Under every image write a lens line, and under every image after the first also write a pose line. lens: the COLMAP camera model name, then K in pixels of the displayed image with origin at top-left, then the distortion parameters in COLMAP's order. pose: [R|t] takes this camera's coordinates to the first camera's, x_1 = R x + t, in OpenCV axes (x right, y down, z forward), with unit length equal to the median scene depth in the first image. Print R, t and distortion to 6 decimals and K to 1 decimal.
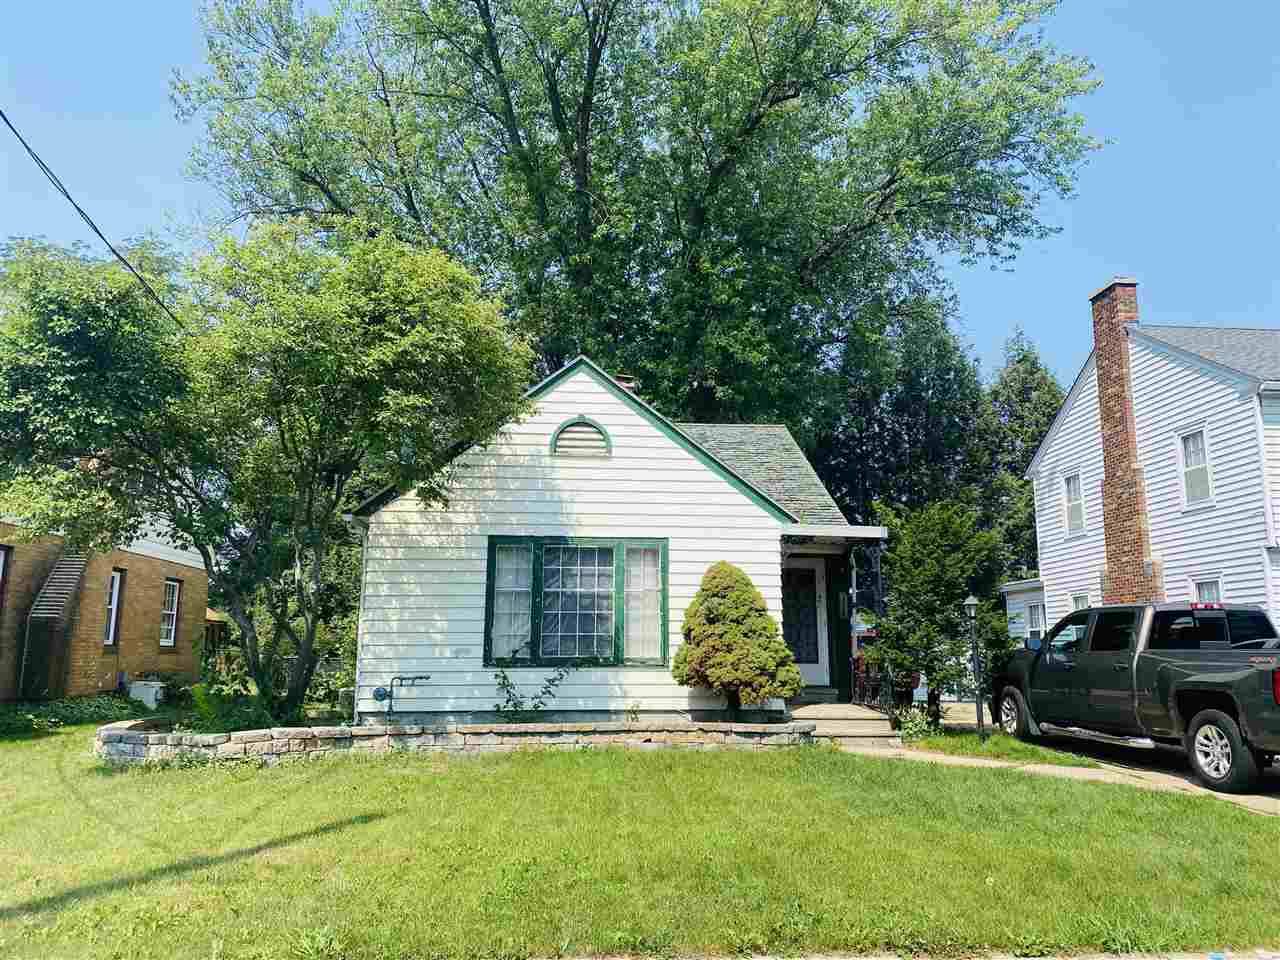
lens RADIAL K [[942.2, 0, 640.0], [0, 942.2, 480.0], [0, 0, 1]] dist [0.120599, -0.212476]
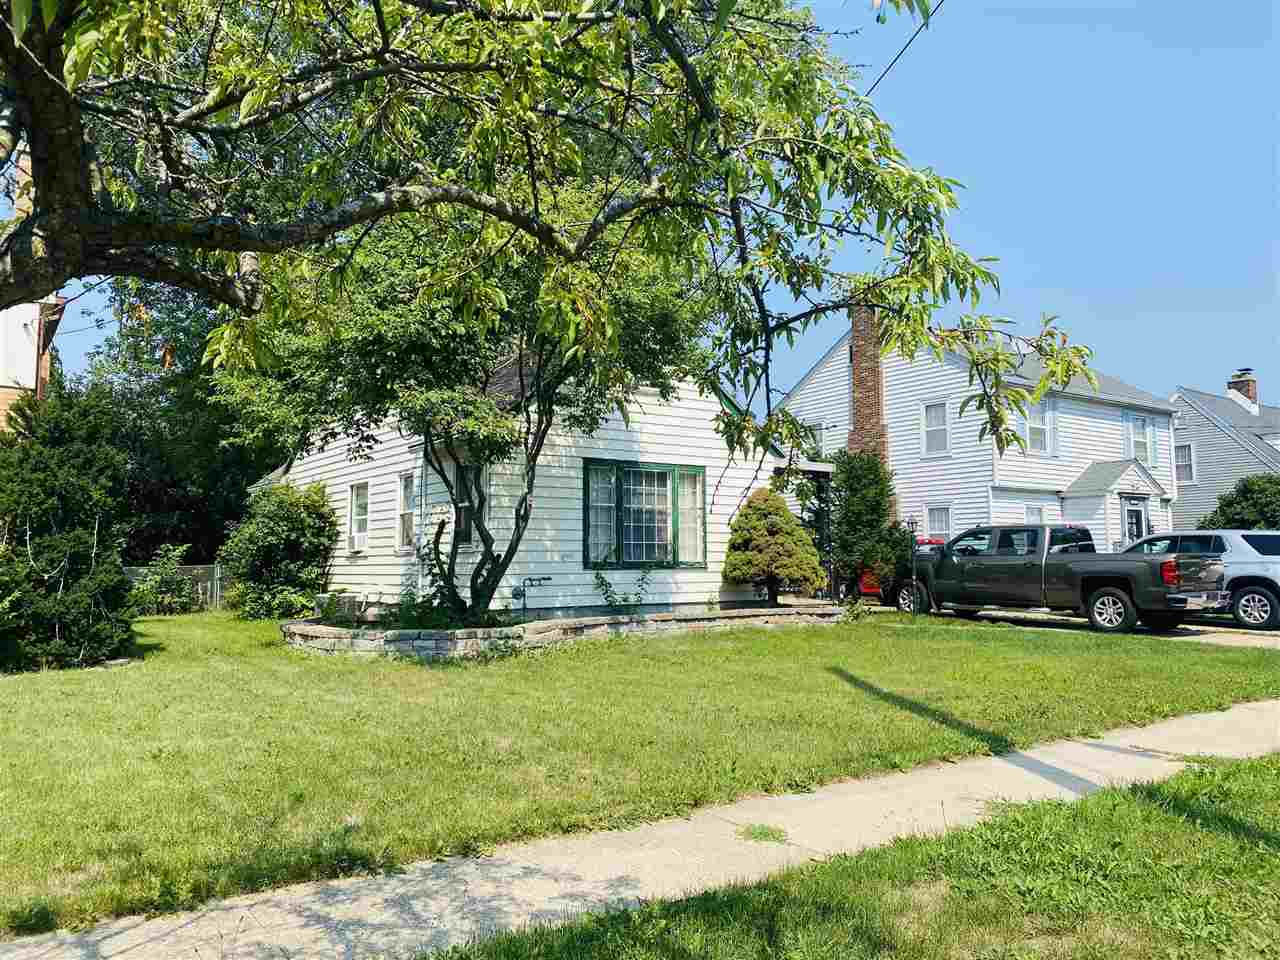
lens RADIAL K [[942.2, 0, 640.0], [0, 942.2, 480.0], [0, 0, 1]] dist [0.120599, -0.212476]
pose [[0.863150, 0.036015, 0.503661, -0.688636], [-0.083676, 0.993864, 0.072333, -0.002549], [-0.497966, -0.104579, 0.860868, -0.022526]]
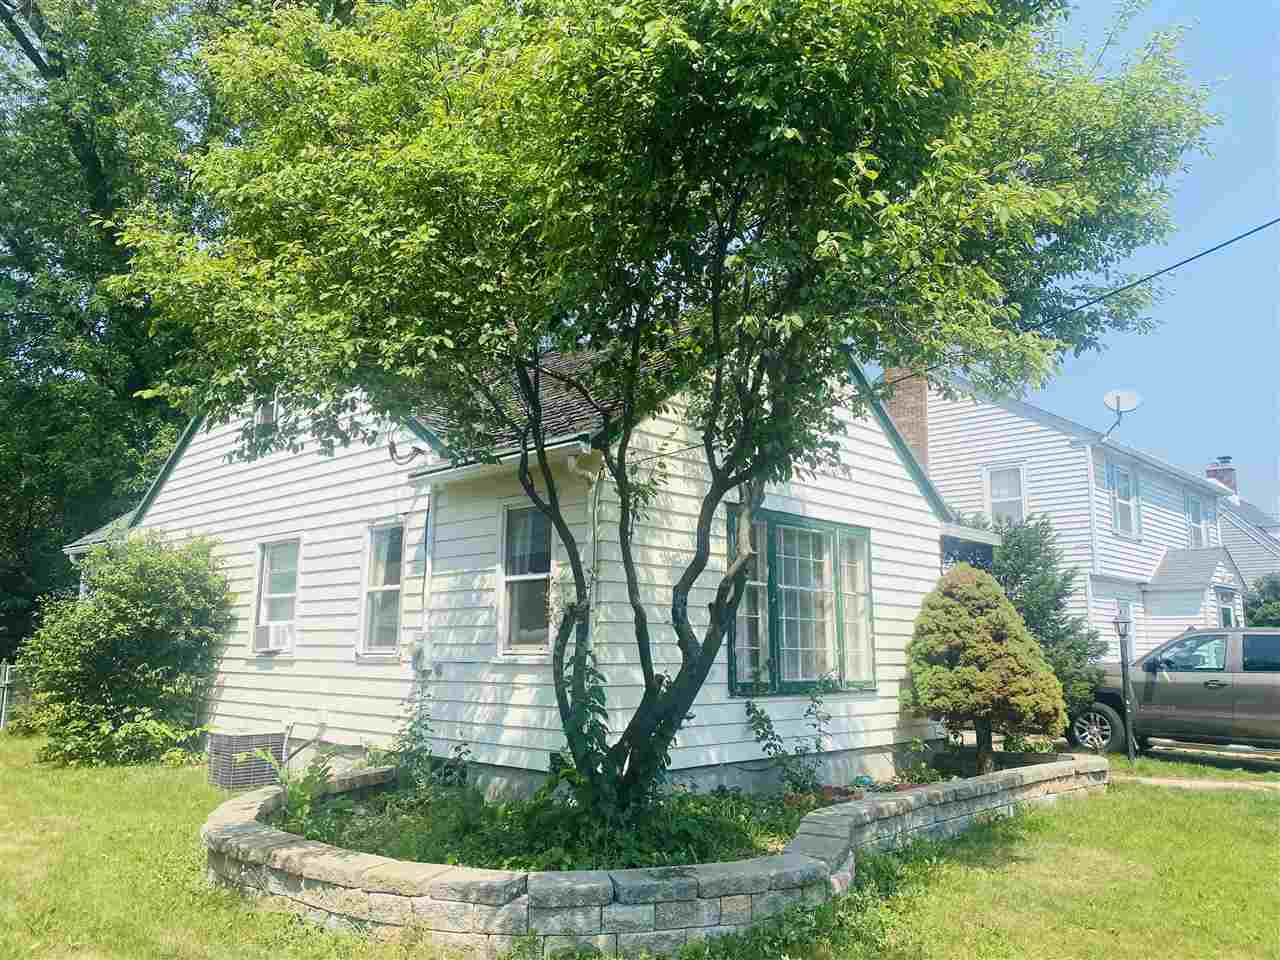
lens RADIAL K [[965.2, 0, 634.7], [0, 965.2, 503.4], [0, 0, 1]] dist [0.030735, -0.000844]
pose [[0.760605, 0.100212, 0.641434, -0.662373], [-0.124343, 0.992210, -0.007569, 0.073738], [-0.637196, -0.074001, 0.767141, 0.524926]]
